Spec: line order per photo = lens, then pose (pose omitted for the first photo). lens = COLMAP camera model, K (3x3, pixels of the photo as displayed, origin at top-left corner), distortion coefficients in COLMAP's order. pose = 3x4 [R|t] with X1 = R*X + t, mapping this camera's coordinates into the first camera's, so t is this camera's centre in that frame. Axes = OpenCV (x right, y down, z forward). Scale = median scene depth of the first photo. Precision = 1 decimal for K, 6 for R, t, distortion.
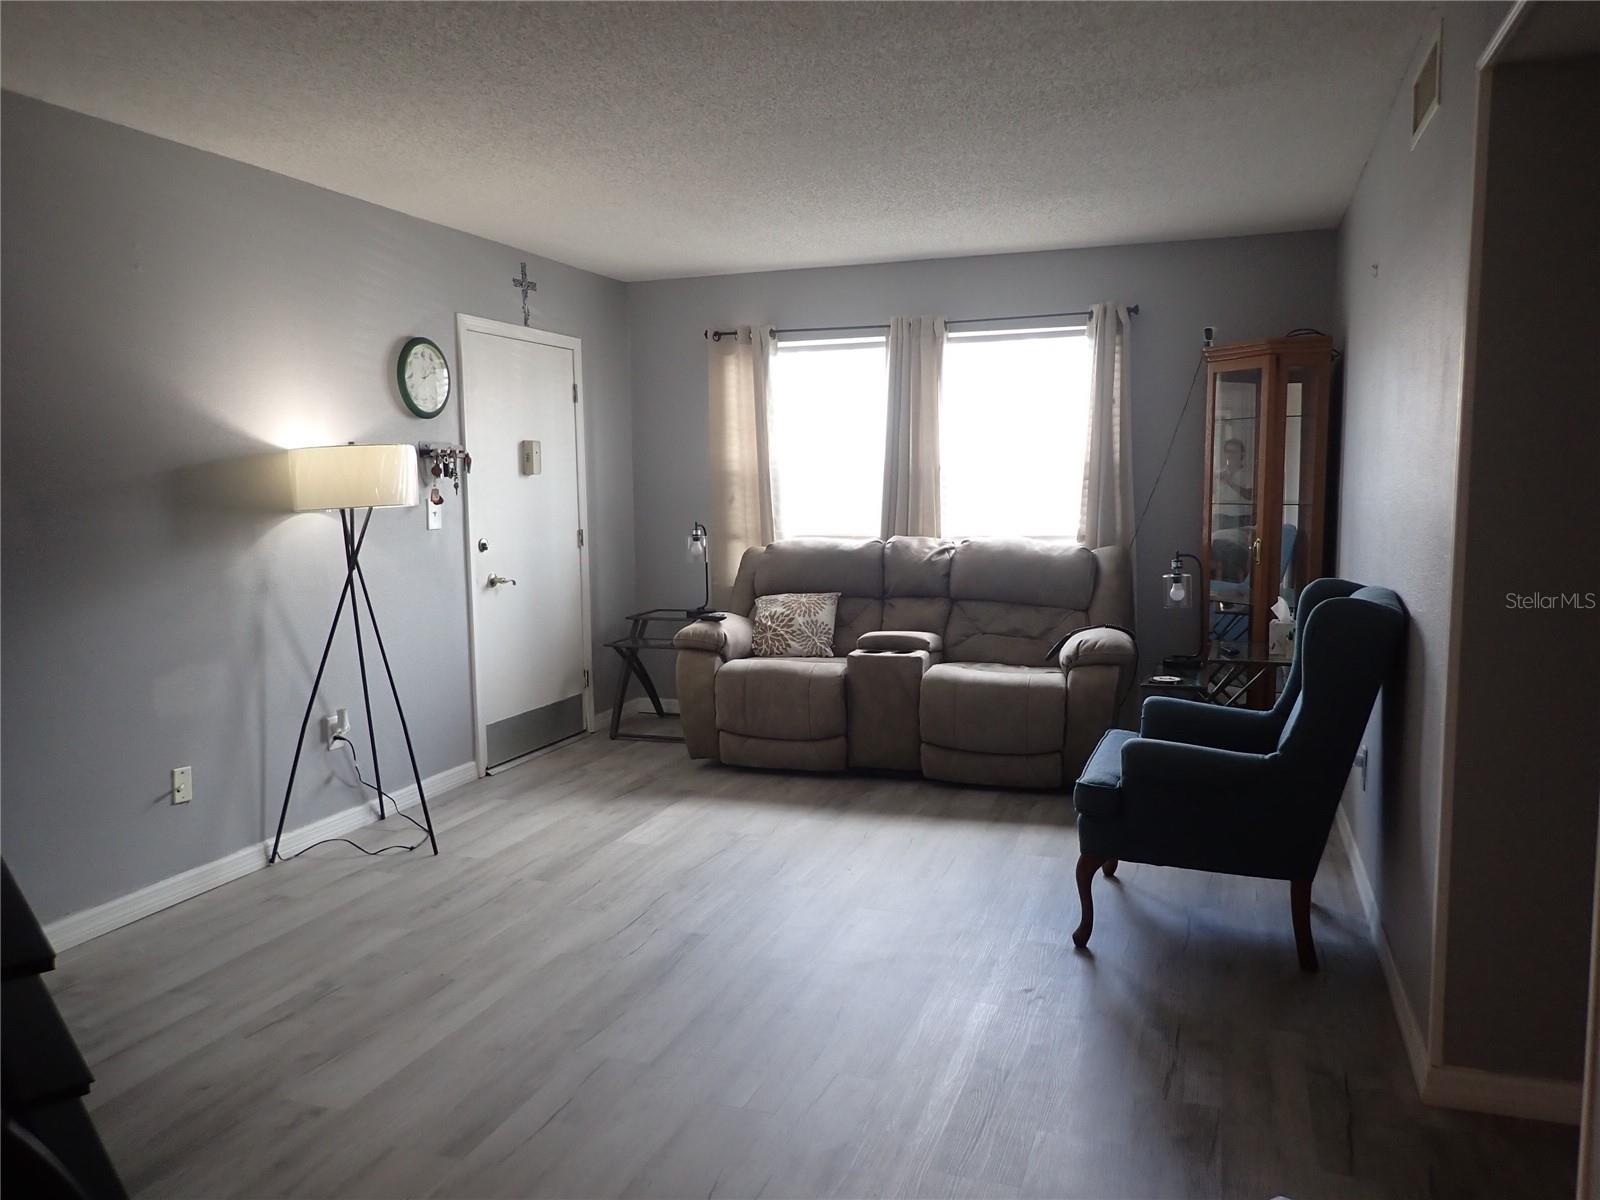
lens RADIAL K [[1168.5, 0, 800.0], [0, 1168.5, 600.0], [0, 0, 1]] dist [-0.054600, -0.000819]
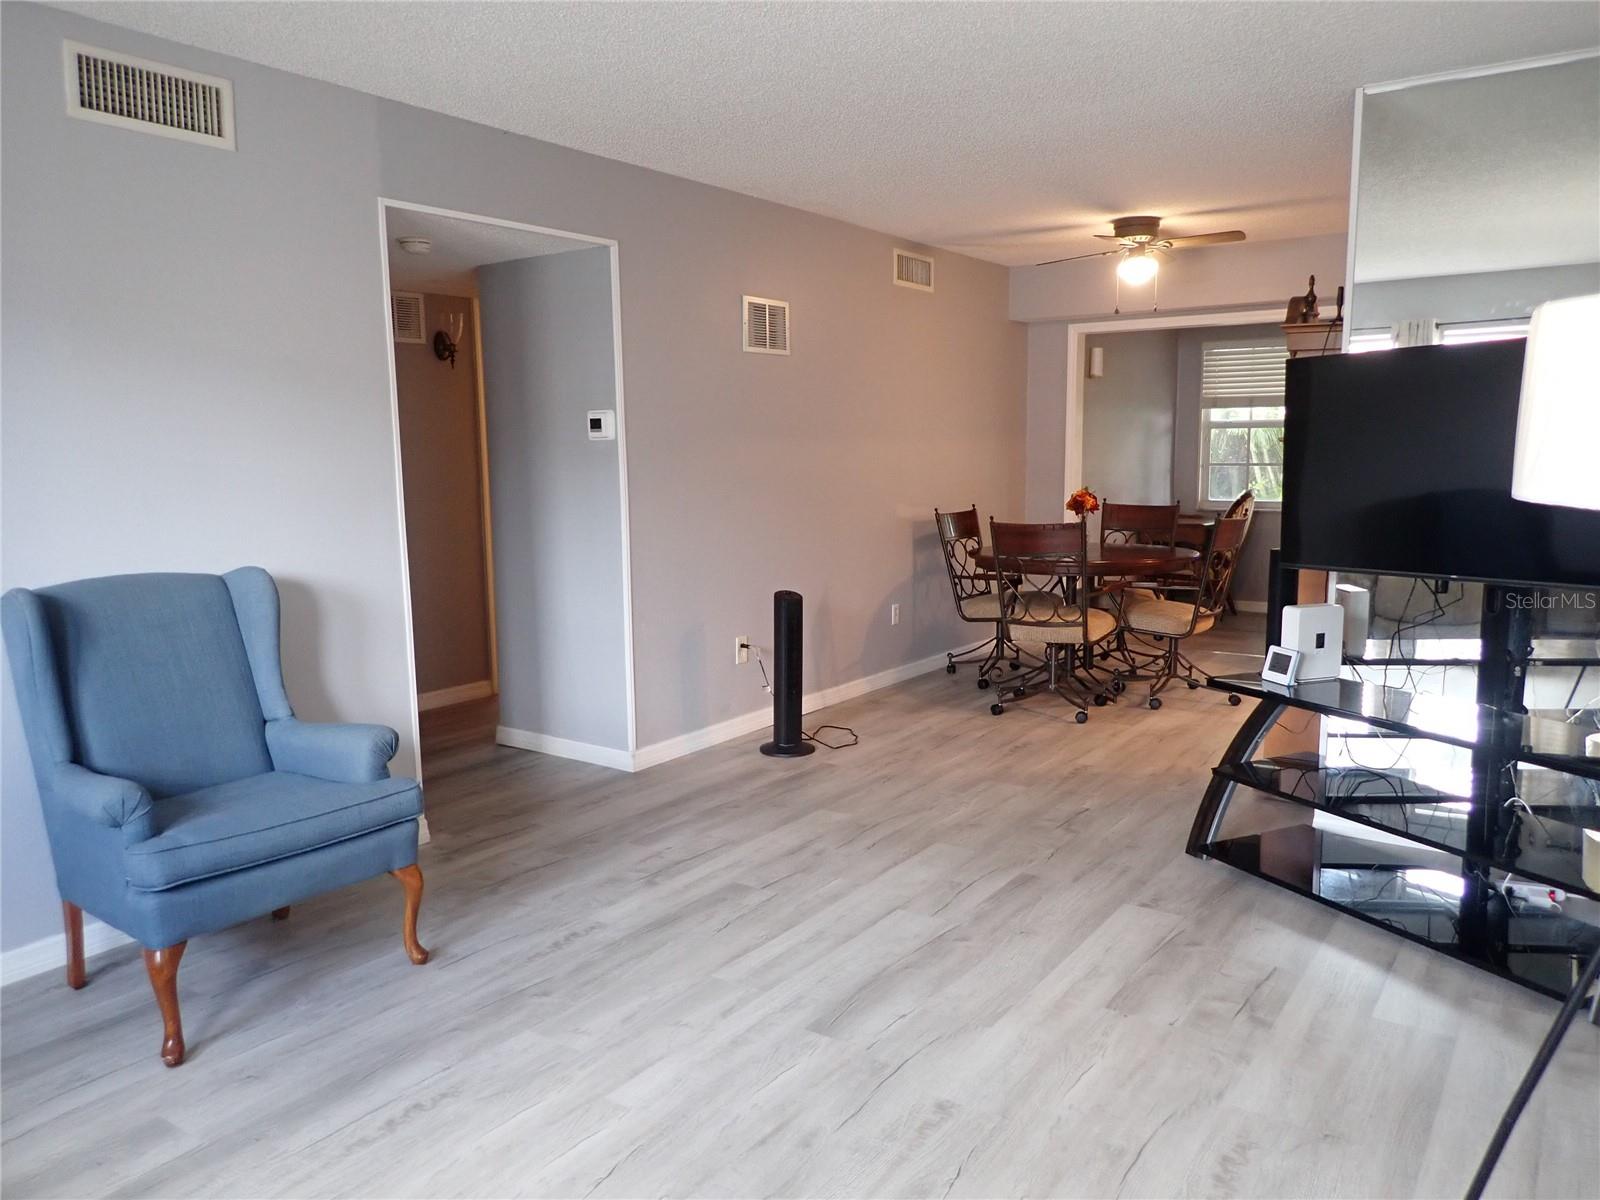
lens RADIAL K [[1162.2, 0, 800.0], [0, 1162.2, 600.0], [0, 0, 1]] dist [0.000352, 0.000074]
pose [[-0.965620, -0.004762, 0.259914, -0.370956], [0.057397, 0.971251, 0.231034, -0.231691], [-0.253542, 0.238010, -0.937586, 2.221744]]
